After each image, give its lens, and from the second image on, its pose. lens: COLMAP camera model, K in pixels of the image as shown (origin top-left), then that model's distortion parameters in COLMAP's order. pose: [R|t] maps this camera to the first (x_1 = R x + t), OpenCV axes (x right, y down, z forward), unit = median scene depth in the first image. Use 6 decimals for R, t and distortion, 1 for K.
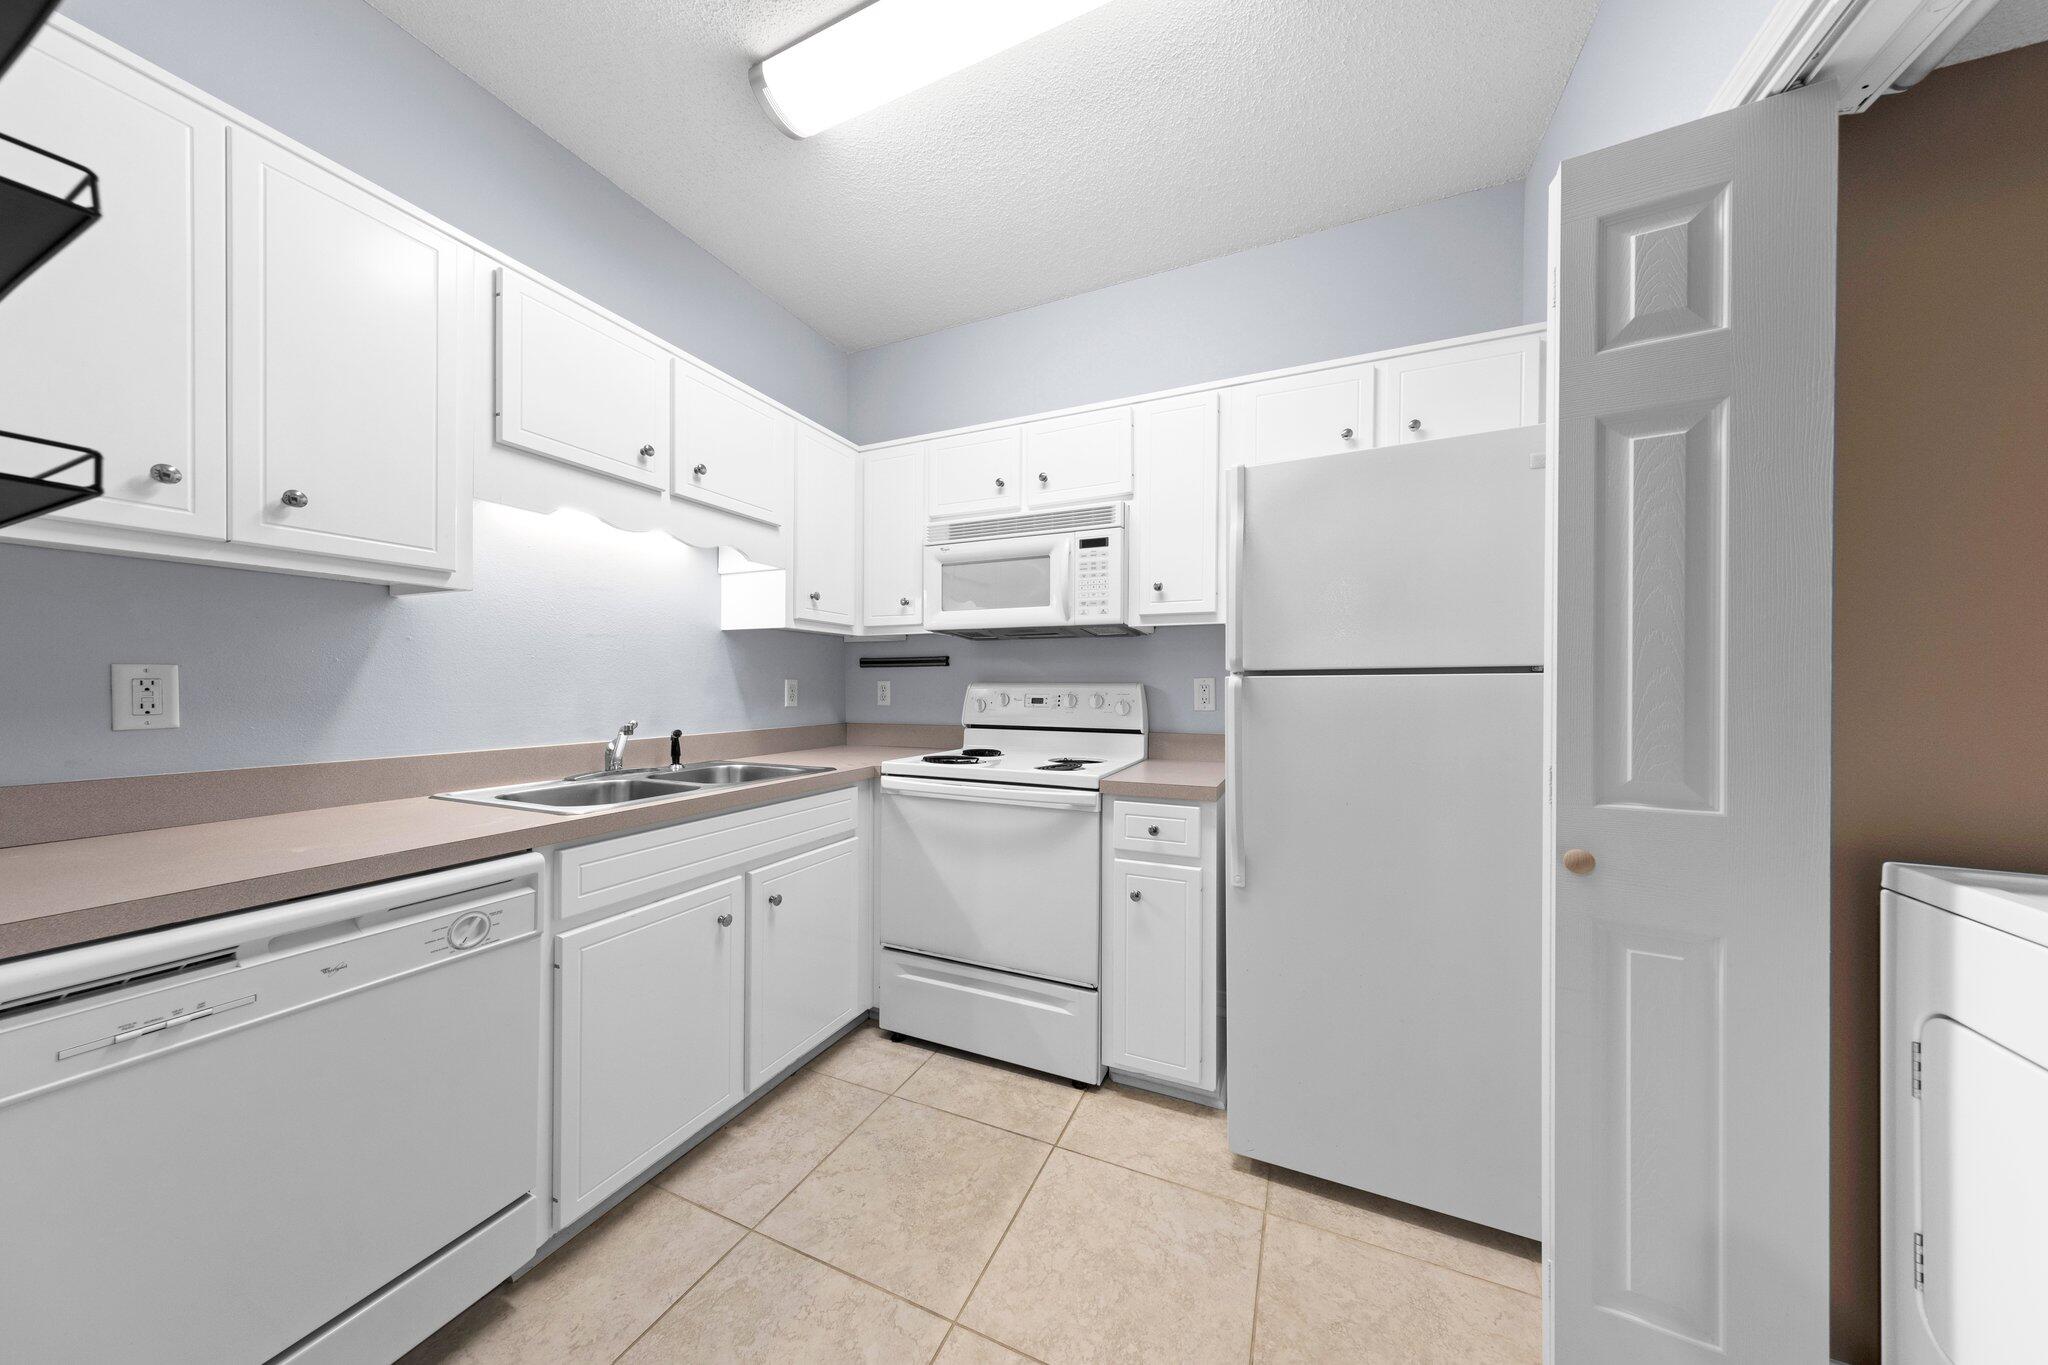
lens RADIAL K [[645.1, 0, 1030.5], [0, 645.1, 688.4], [0, 0, 1]] dist [-0.000467, -0.000074]
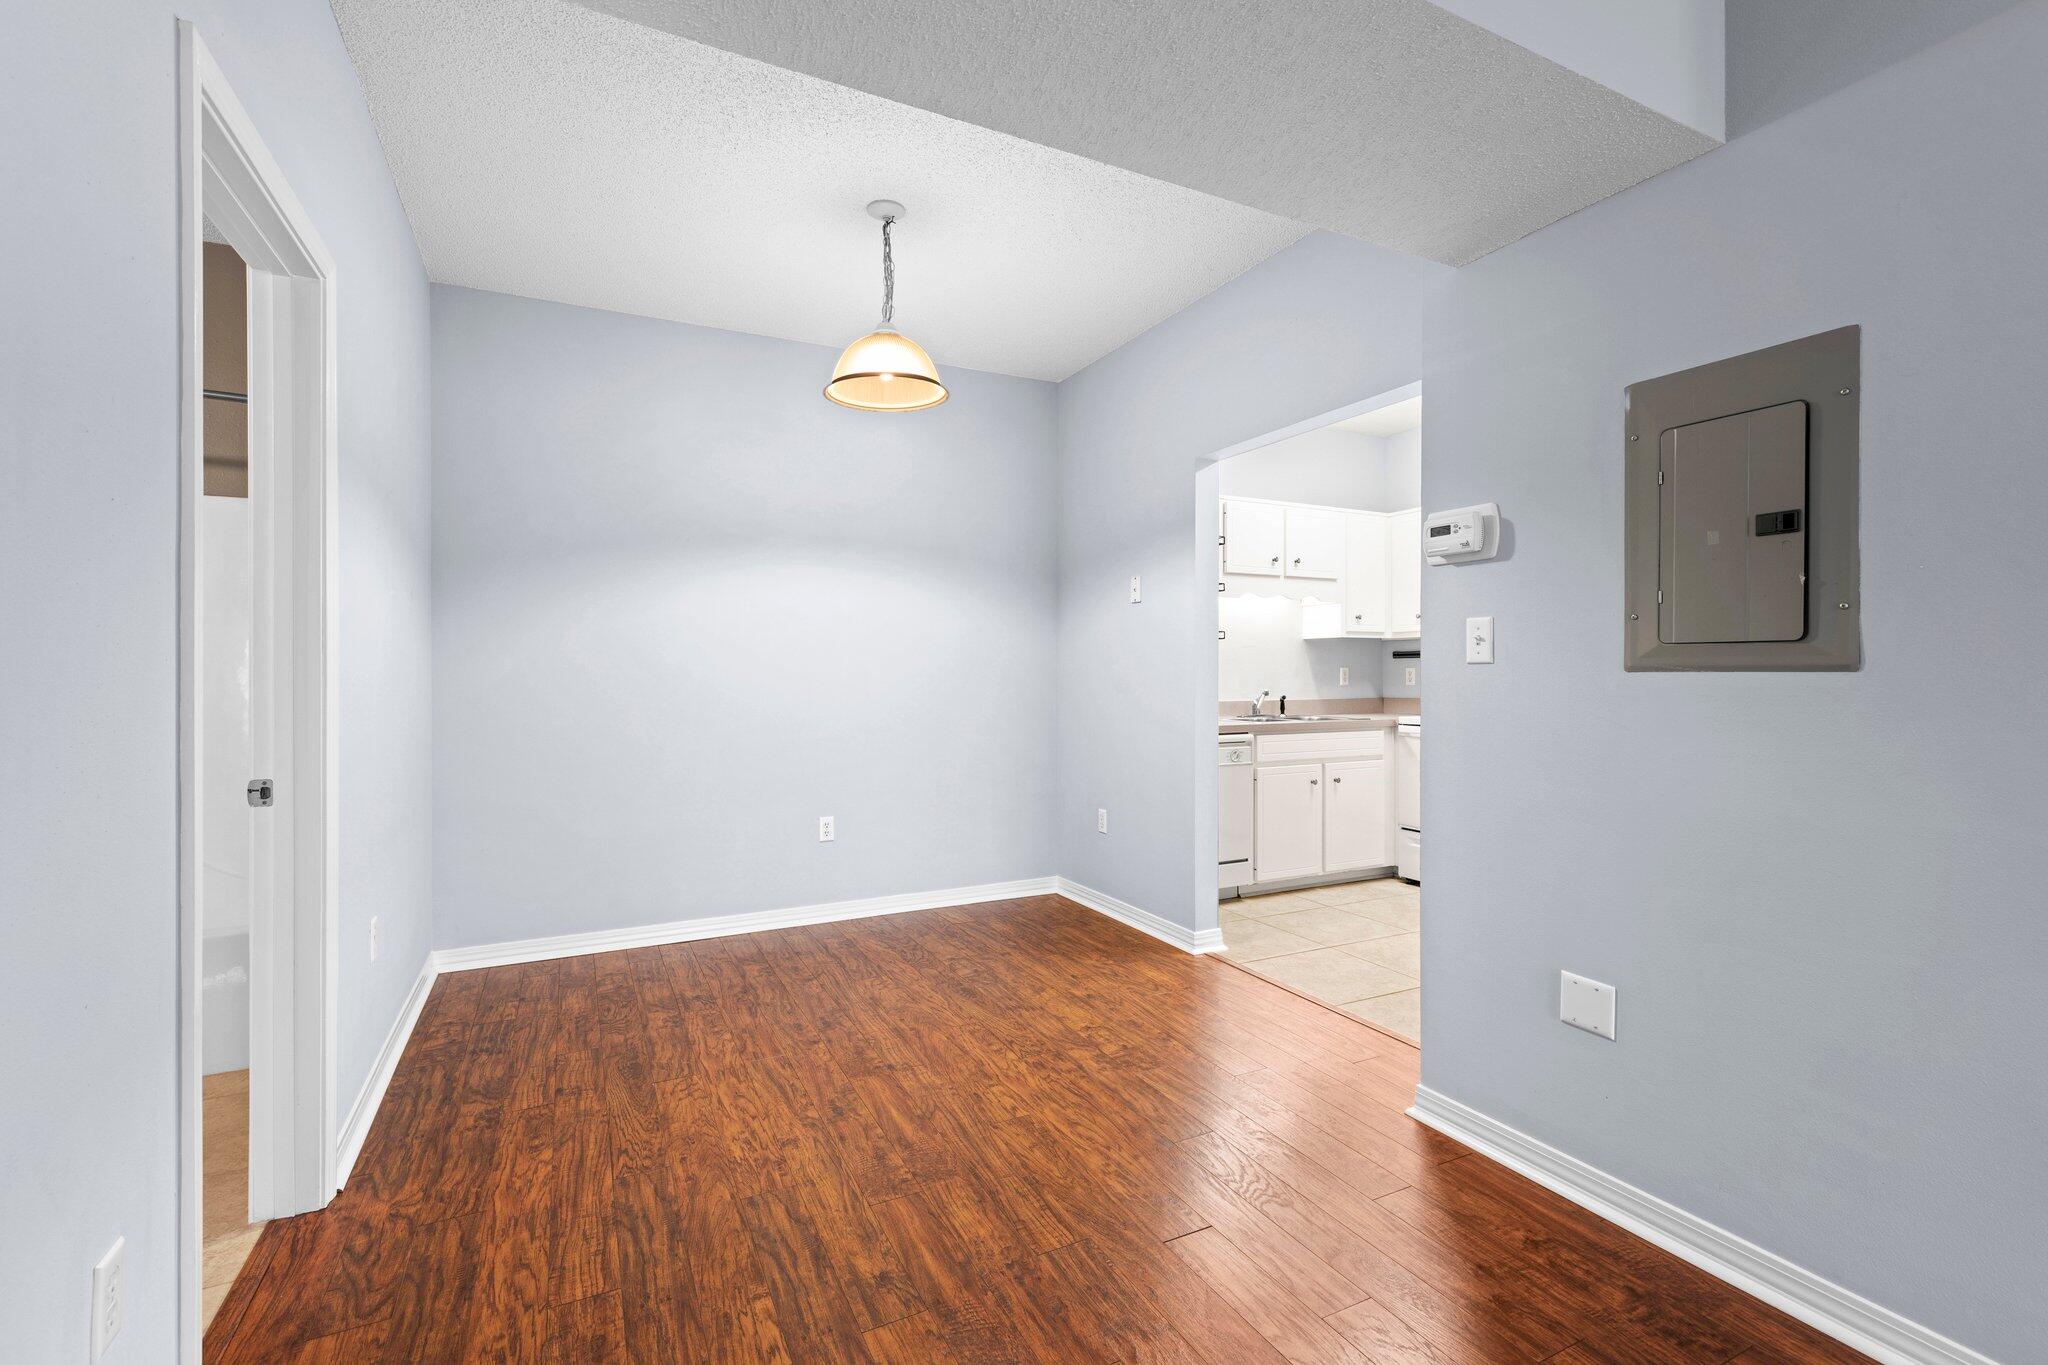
lens RADIAL K [[909.1, 0, 1024.0], [0, 909.1, 682.5], [0, 0, 1]] dist [0.007742, -0.000850]
pose [[0.768685, -0.002134, -0.639624, 0.546824], [0.005626, 0.999978, 0.003425, 0.012542], [0.639602, -0.006231, 0.768681, -1.474789]]
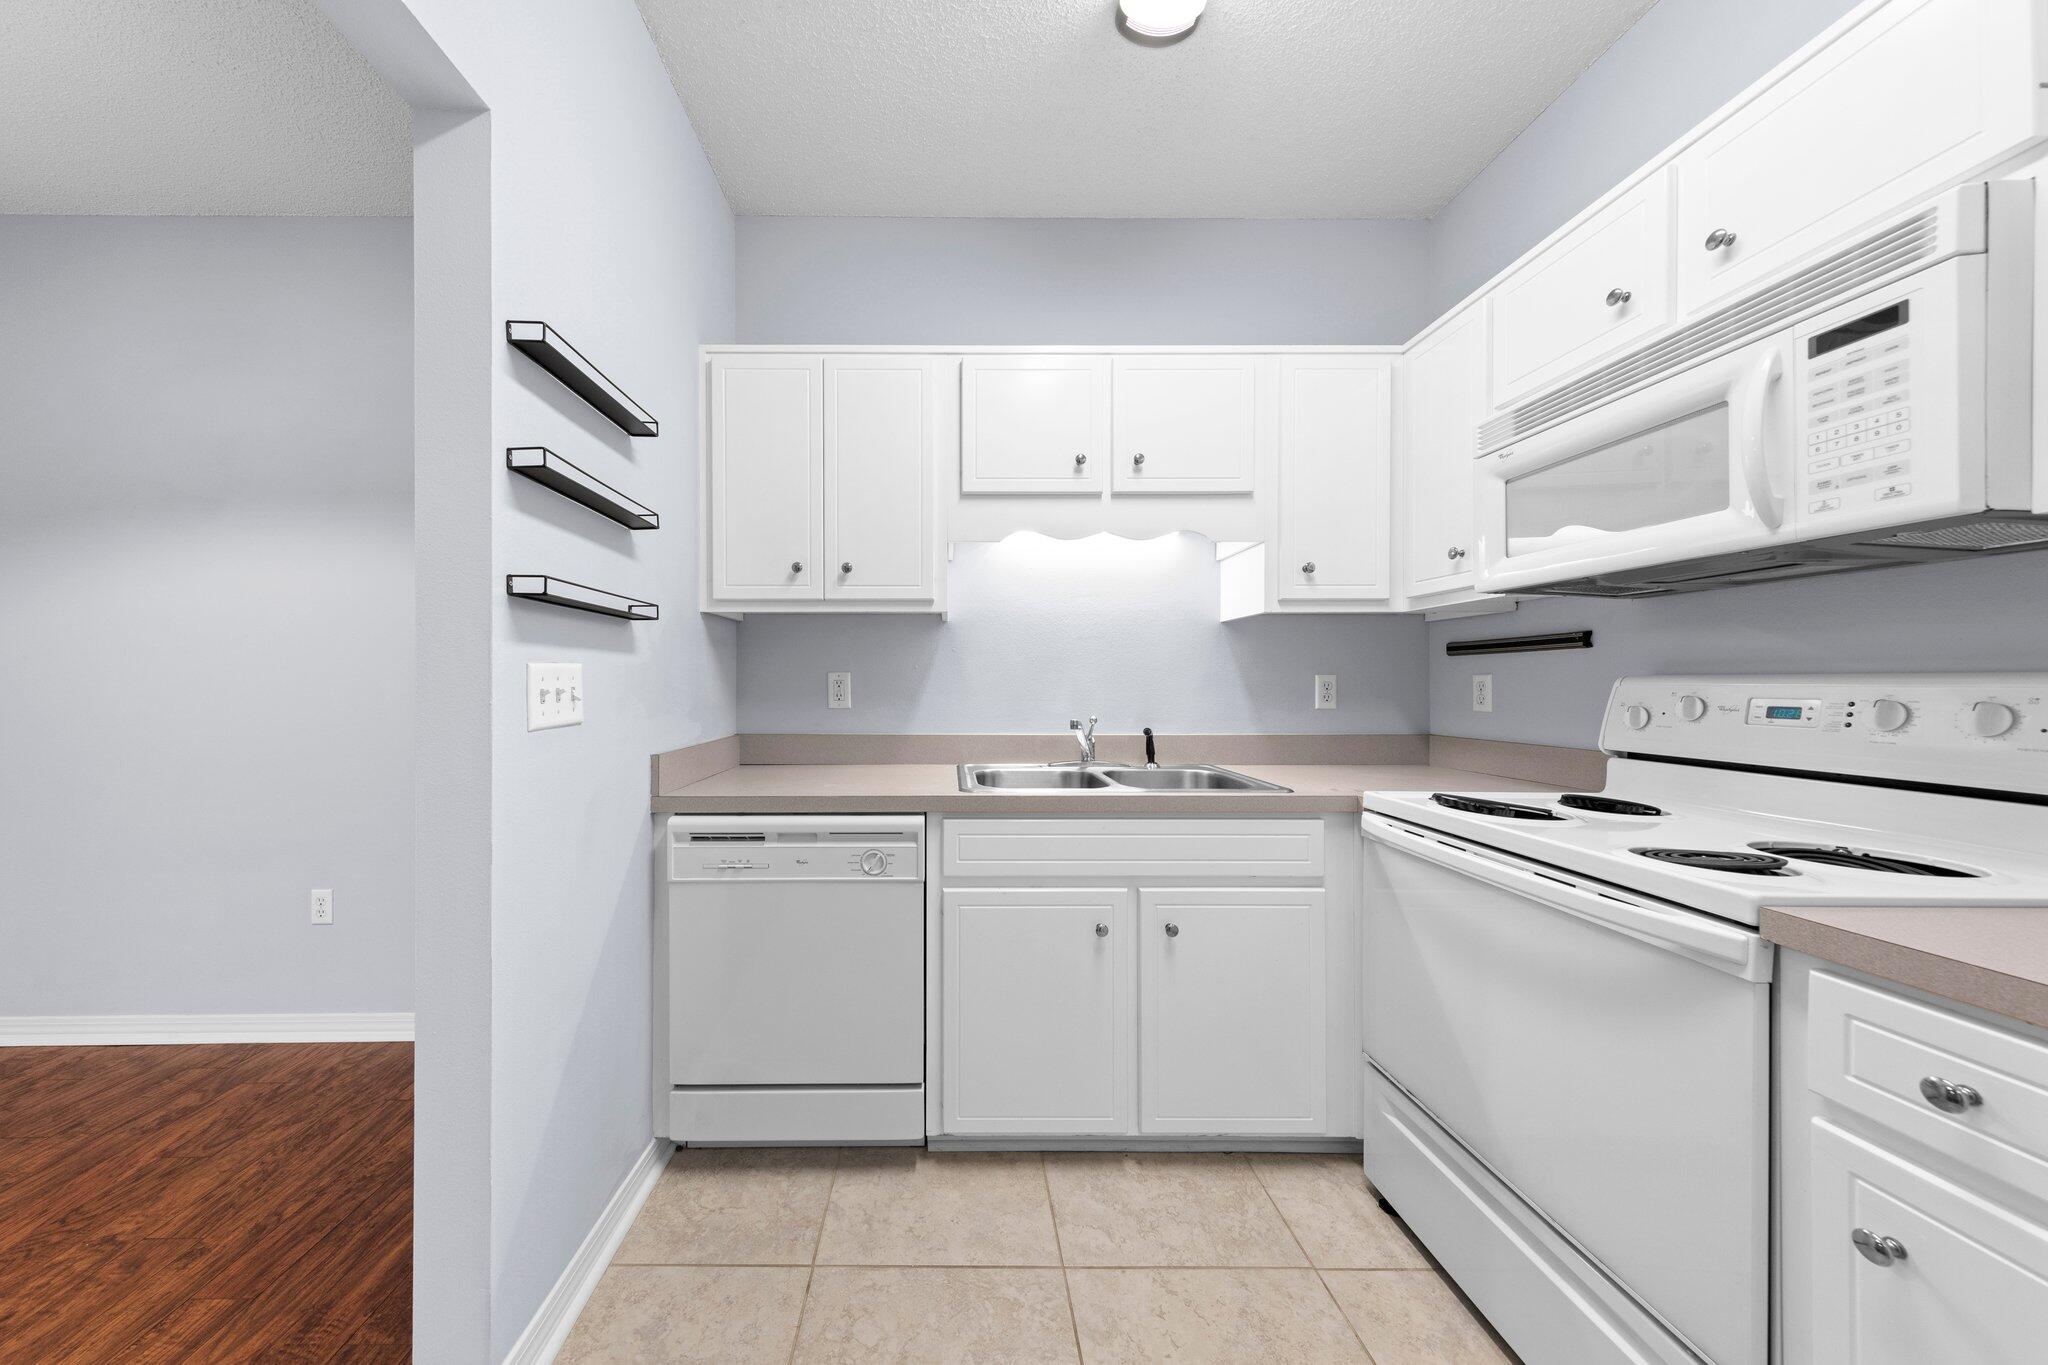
lens RADIAL K [[676.4, 0, 964.9], [0, 676.4, 681.8], [0, 0, 1]] dist [0.008247, -0.000282]
pose [[0.397957, -0.005247, -0.917389, 0.282160], [-0.000196, 0.999983, -0.005805, -0.000157], [0.917404, 0.002490, 0.397949, 0.321770]]
